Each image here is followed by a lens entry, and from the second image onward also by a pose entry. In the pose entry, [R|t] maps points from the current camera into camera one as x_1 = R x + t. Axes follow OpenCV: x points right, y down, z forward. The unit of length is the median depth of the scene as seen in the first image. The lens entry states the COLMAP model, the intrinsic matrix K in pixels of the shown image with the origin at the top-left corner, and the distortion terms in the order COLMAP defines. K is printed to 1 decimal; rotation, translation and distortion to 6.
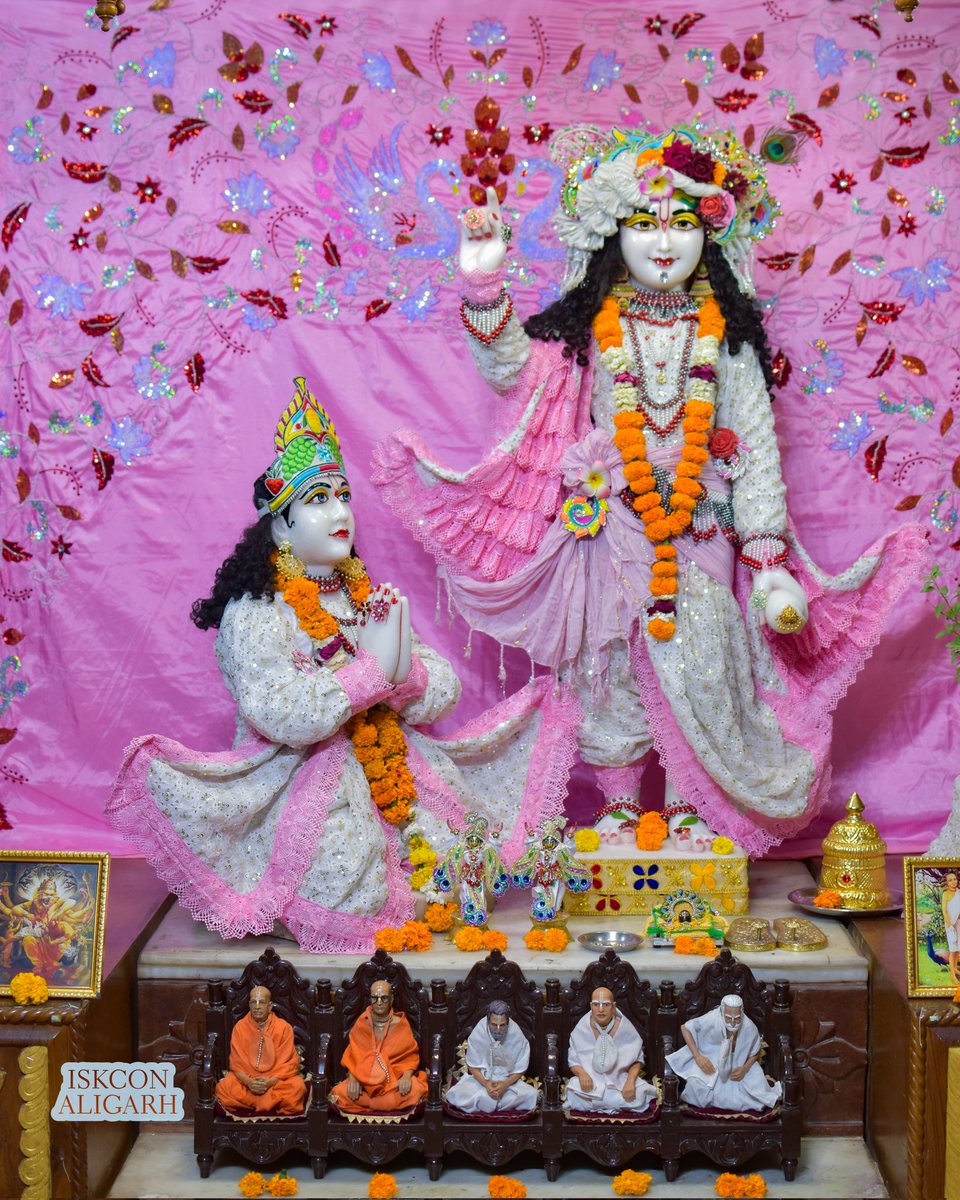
lens RADIAL K [[2356.8, 0, 480.0], [0, 2356.8, 600.0], [0, 0, 1]] dist [-0.187105, -0.162400]
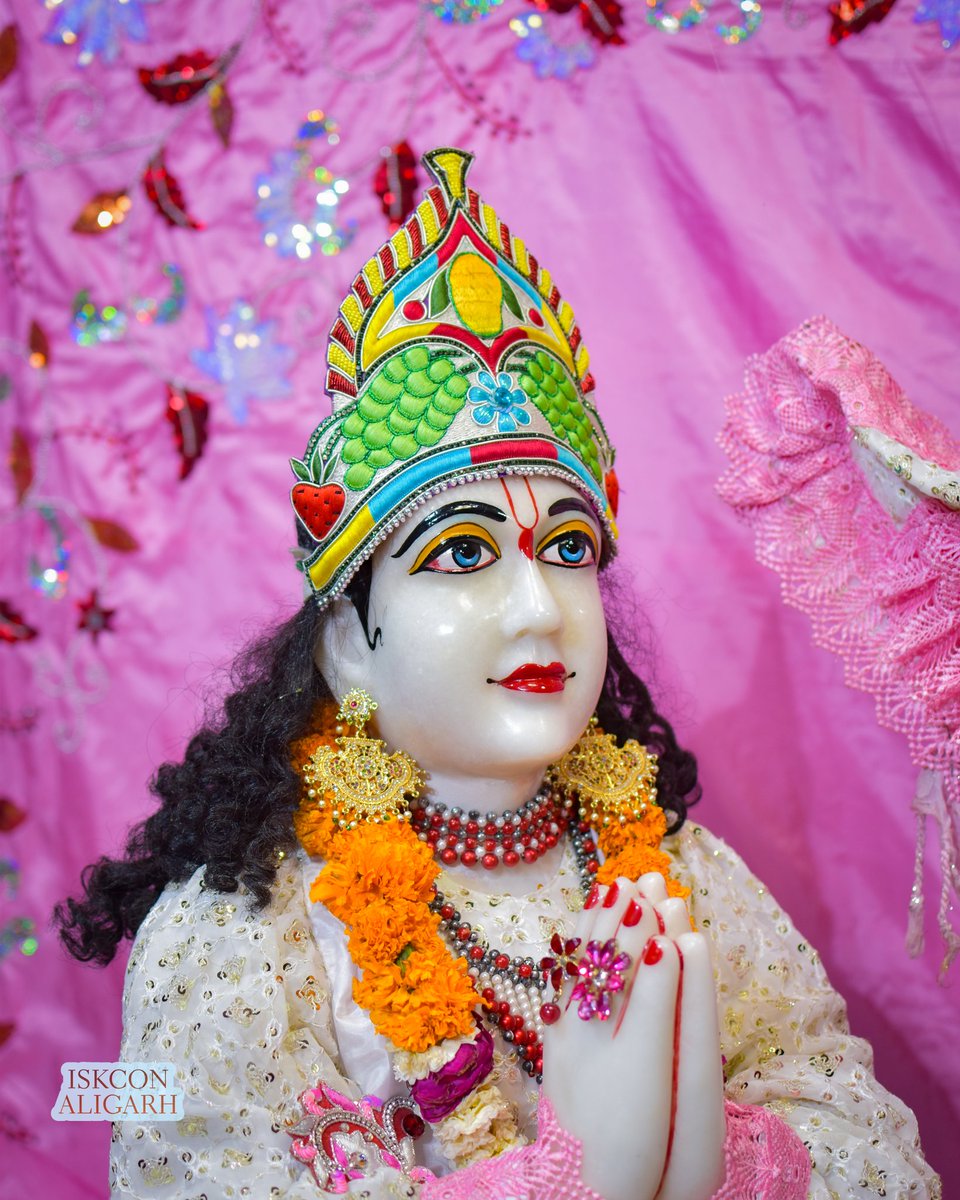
lens RADIAL K [[2356.8, 0, 480.0], [0, 2356.8, 600.0], [0, 0, 1]] dist [-0.187105, -0.162400]
pose [[0.931035, 0.046966, -0.361894, 0.040311], [-0.038956, 0.998808, 0.029403, -0.046256], [0.362844, -0.013277, 0.931755, 0.726352]]
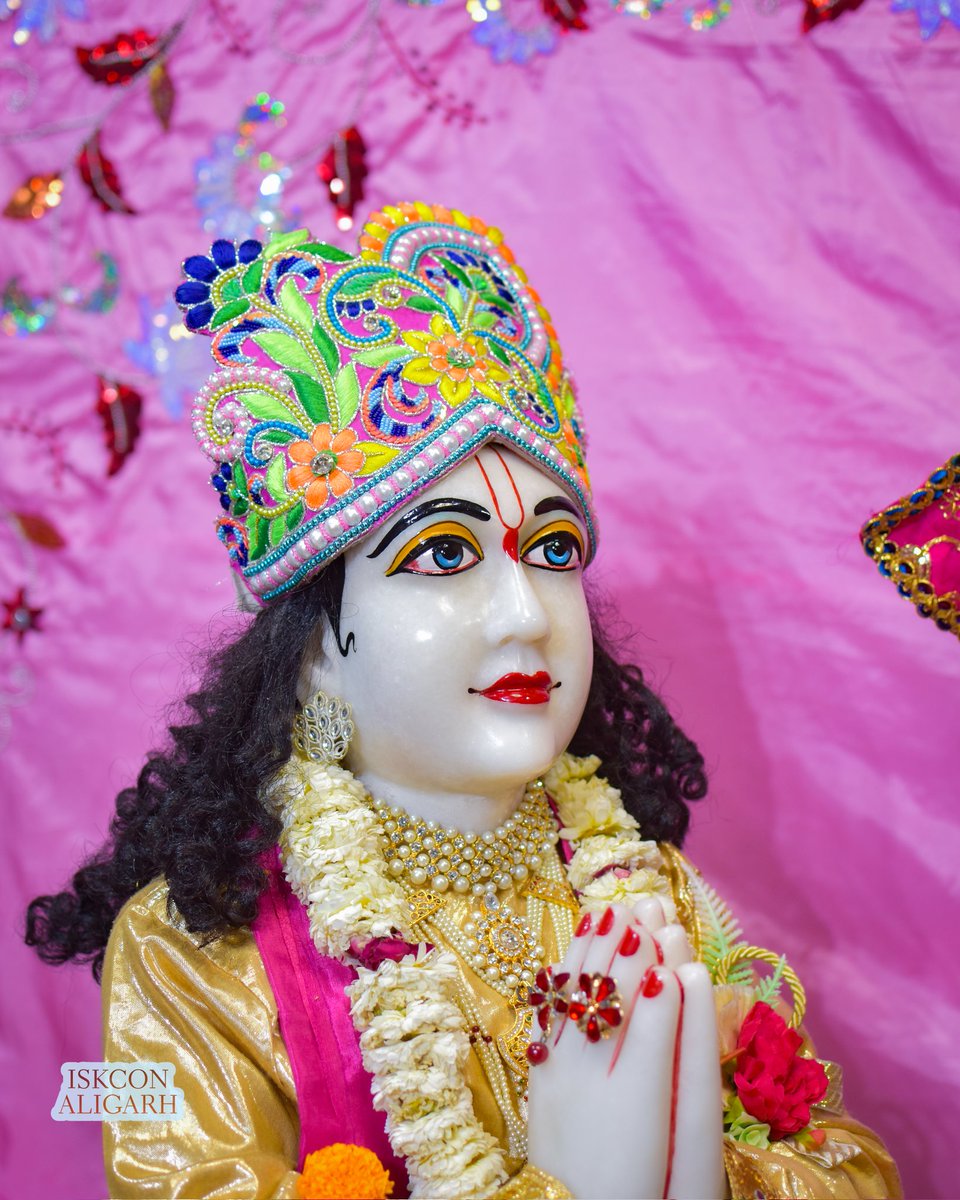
lens RADIAL K [[2317.1, 0, 465.4], [0, 2317.1, 597.6], [0, 0, 1]] dist [-0.171996, -0.330530]
pose [[0.945582, 0.056554, -0.320432, 0.020992], [-0.051377, 0.998376, 0.024593, -0.045052], [0.321302, -0.006792, 0.946952, 0.744275]]
